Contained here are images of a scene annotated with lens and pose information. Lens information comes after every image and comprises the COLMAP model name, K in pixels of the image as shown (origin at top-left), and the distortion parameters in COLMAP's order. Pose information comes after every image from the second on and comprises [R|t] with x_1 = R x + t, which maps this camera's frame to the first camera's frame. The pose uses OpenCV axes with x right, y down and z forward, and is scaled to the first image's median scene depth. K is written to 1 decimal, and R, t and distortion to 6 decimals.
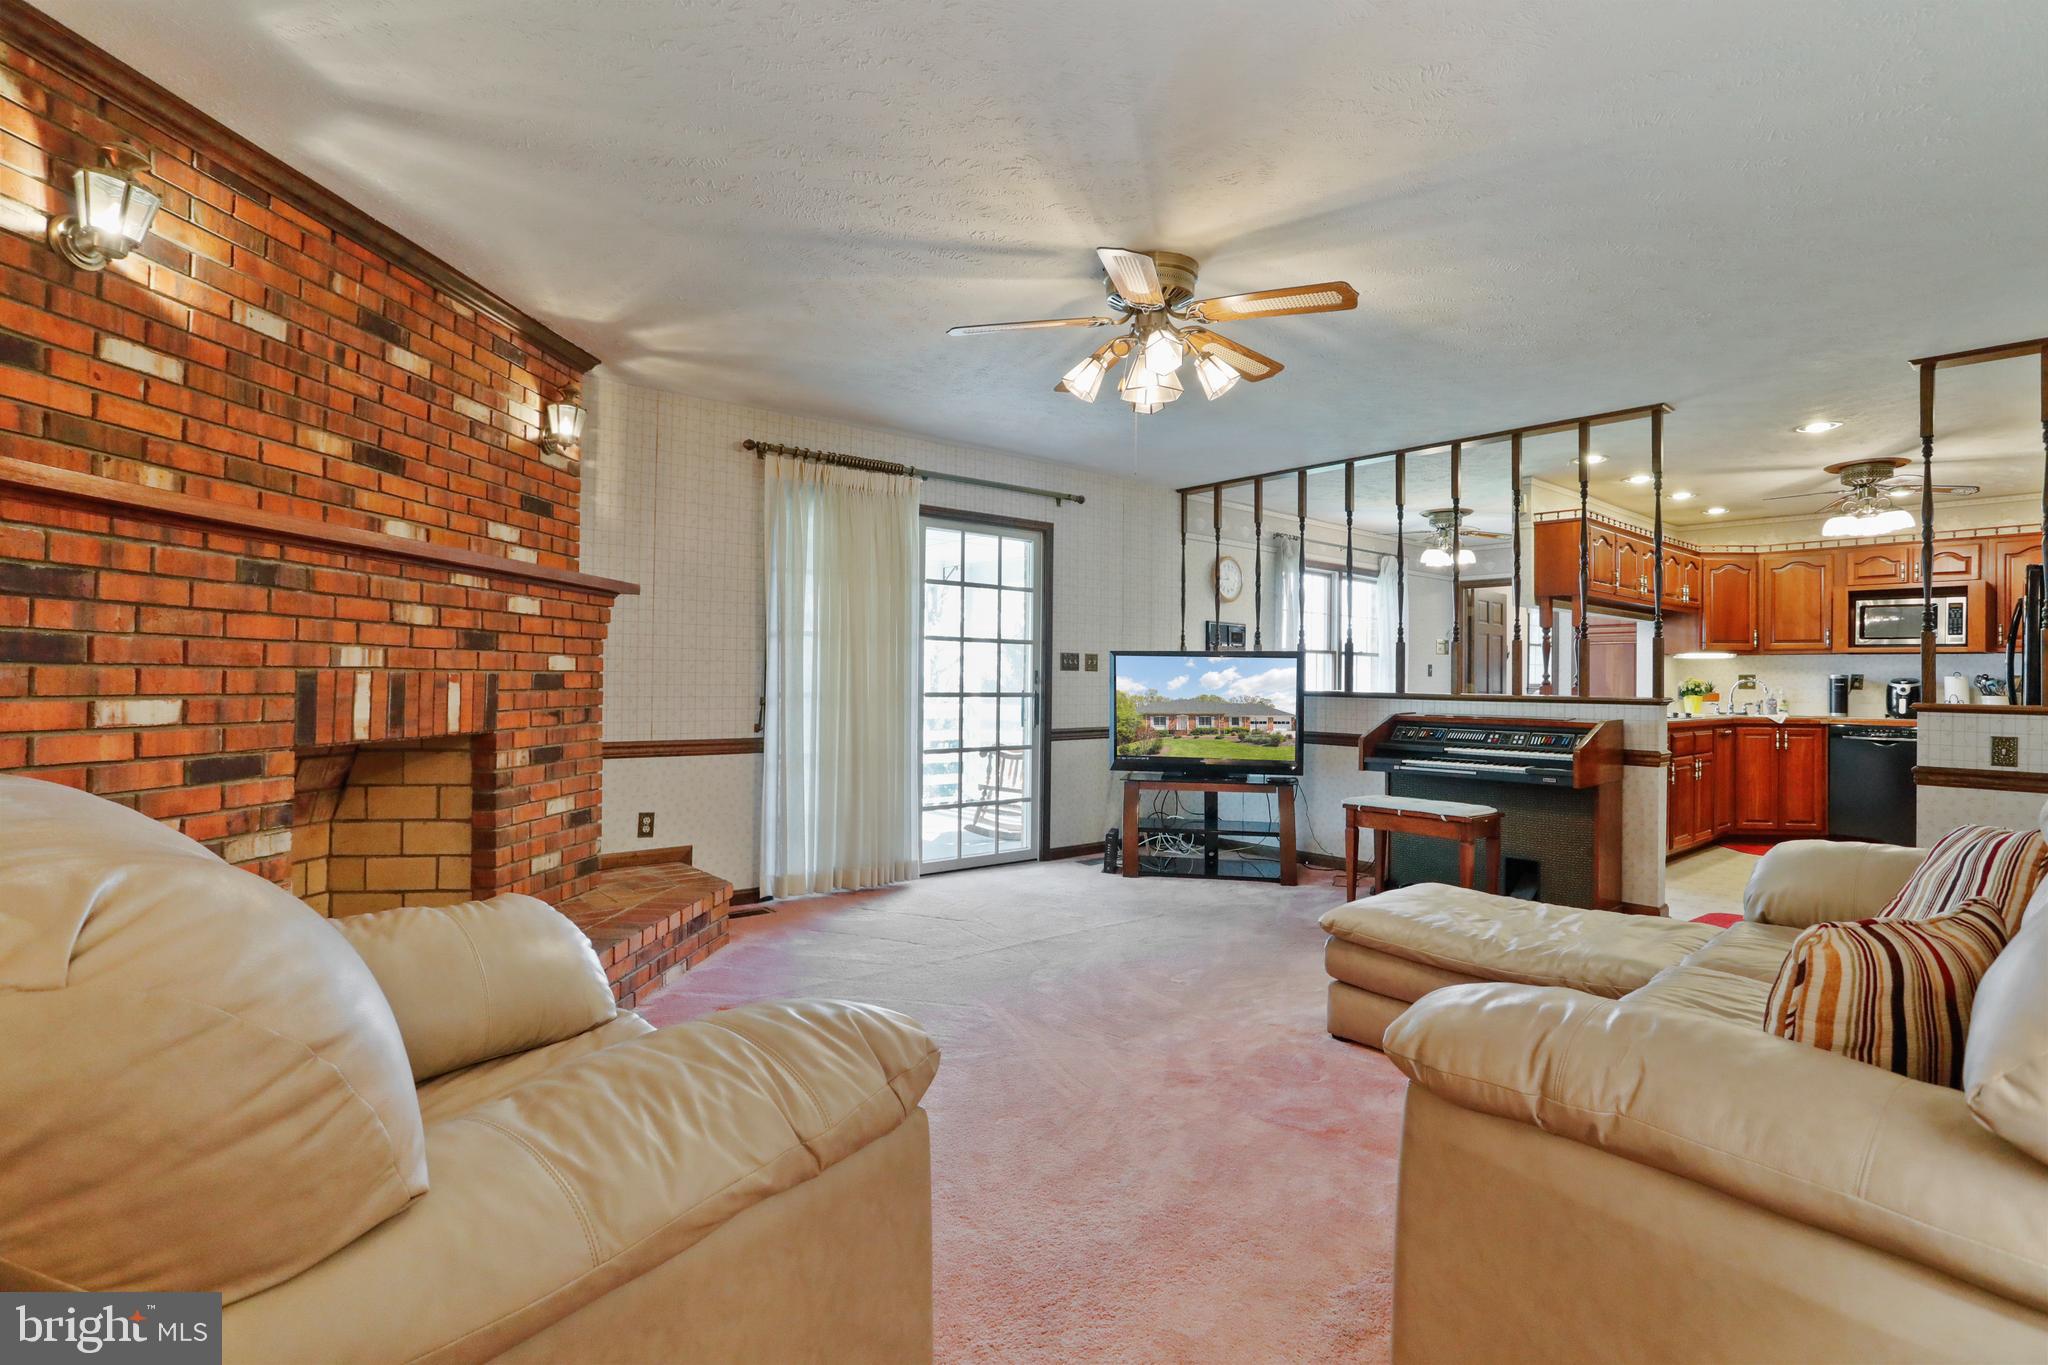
lens RADIAL K [[998.9, 0, 997.0], [0, 998.9, 681.6], [0, 0, 1]] dist [-0.002218, 0.010098]
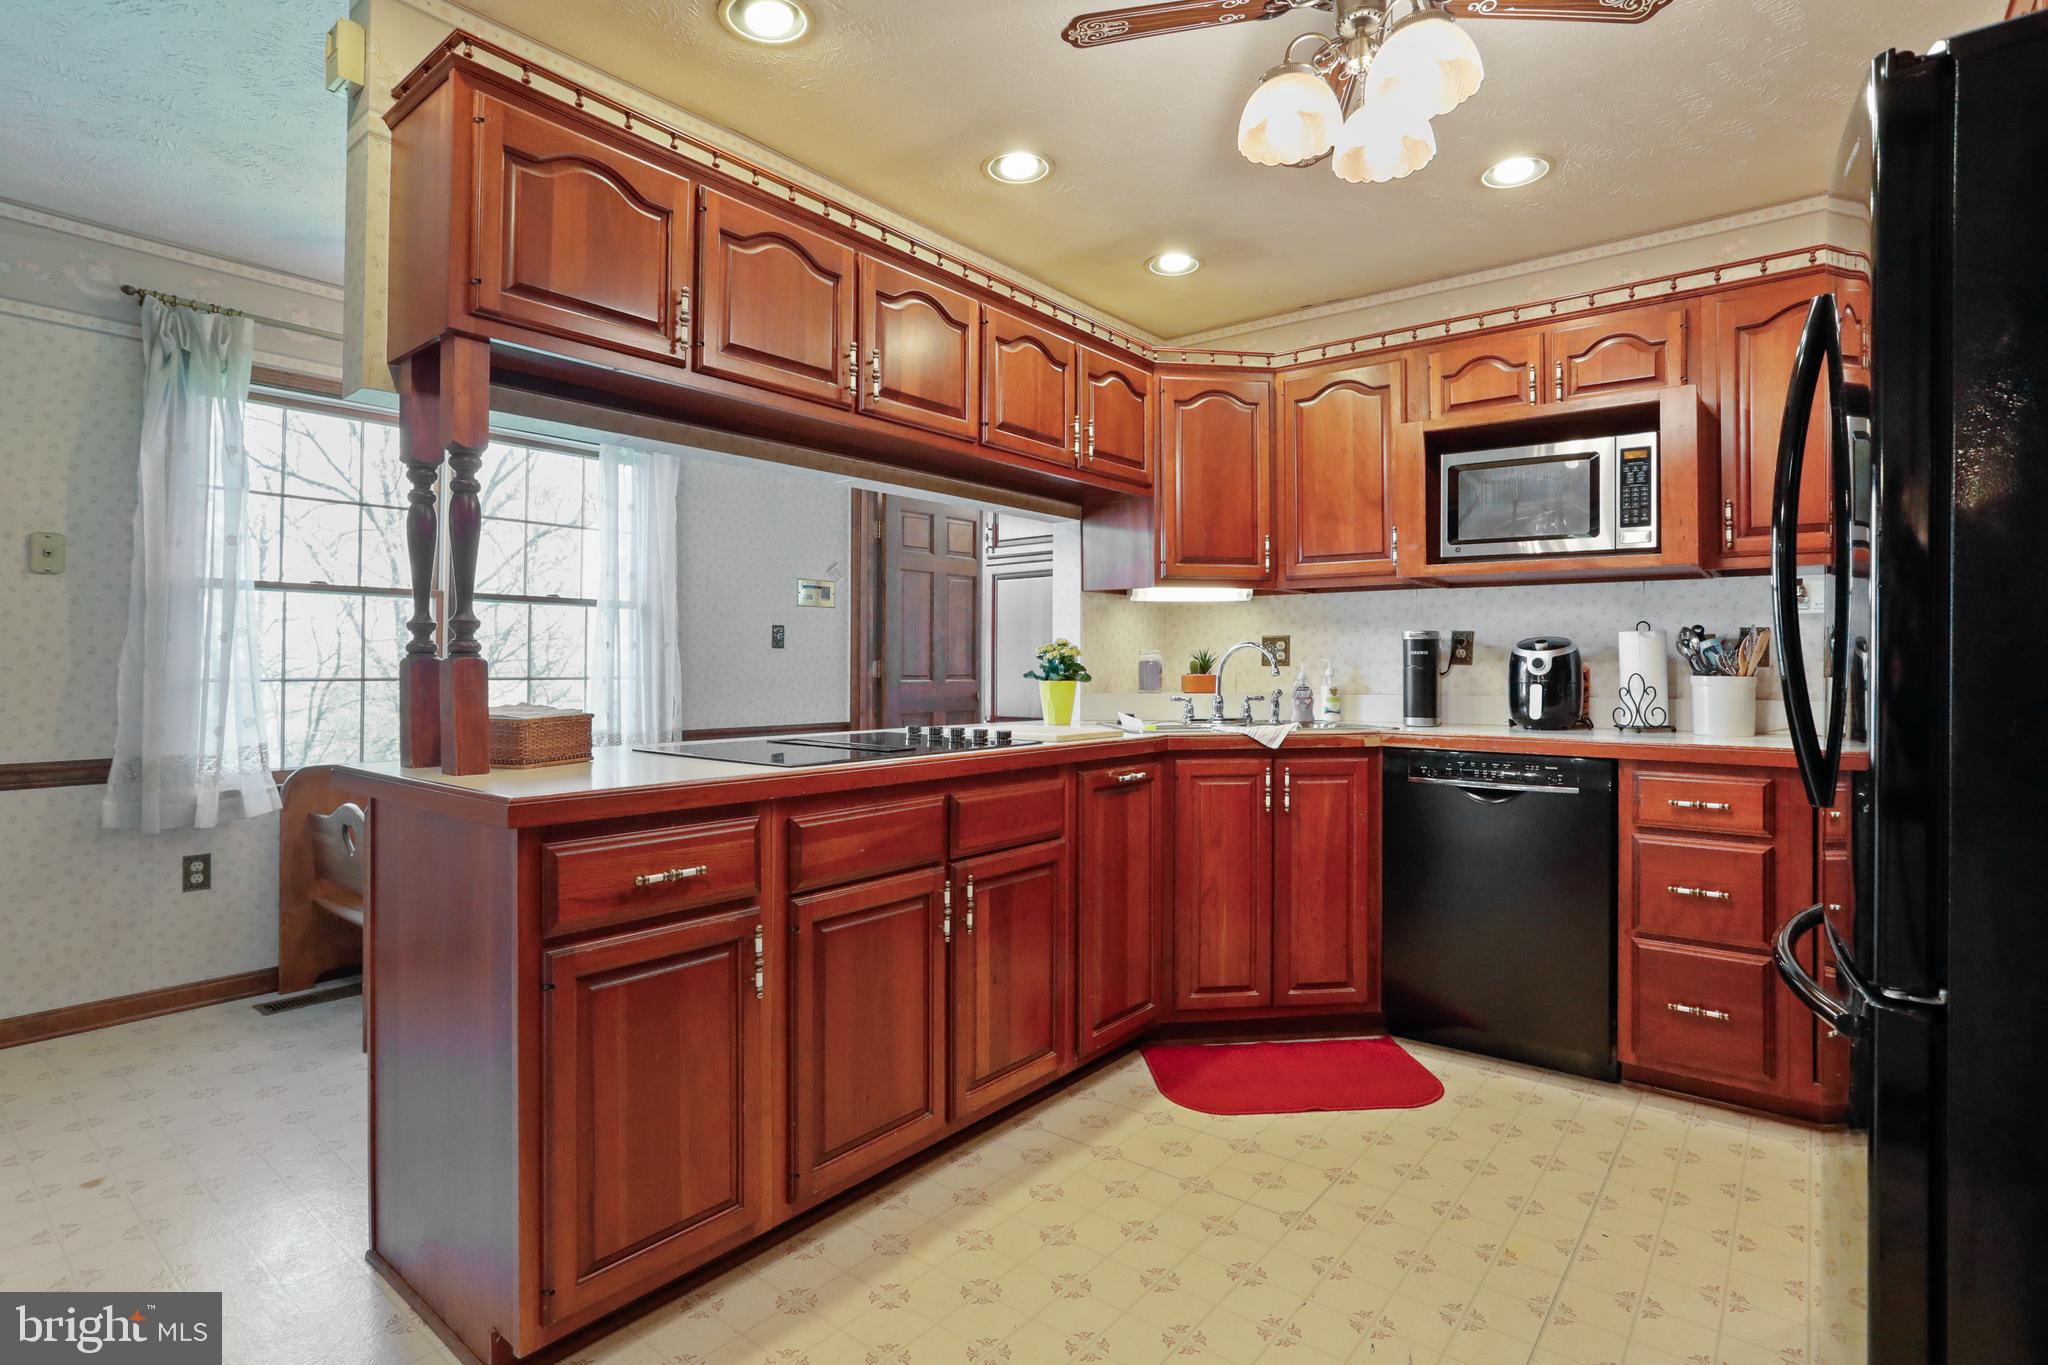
lens RADIAL K [[1014.0, 0, 1011.3], [0, 1014.0, 658.5], [0, 0, 1]] dist [-0.003868, 0.012595]
pose [[0.987333, -0.007518, 0.158485, 1.186196], [0.008703, 0.999939, -0.006783, 0.013233], [-0.158425, 0.008076, 0.987338, 1.178958]]
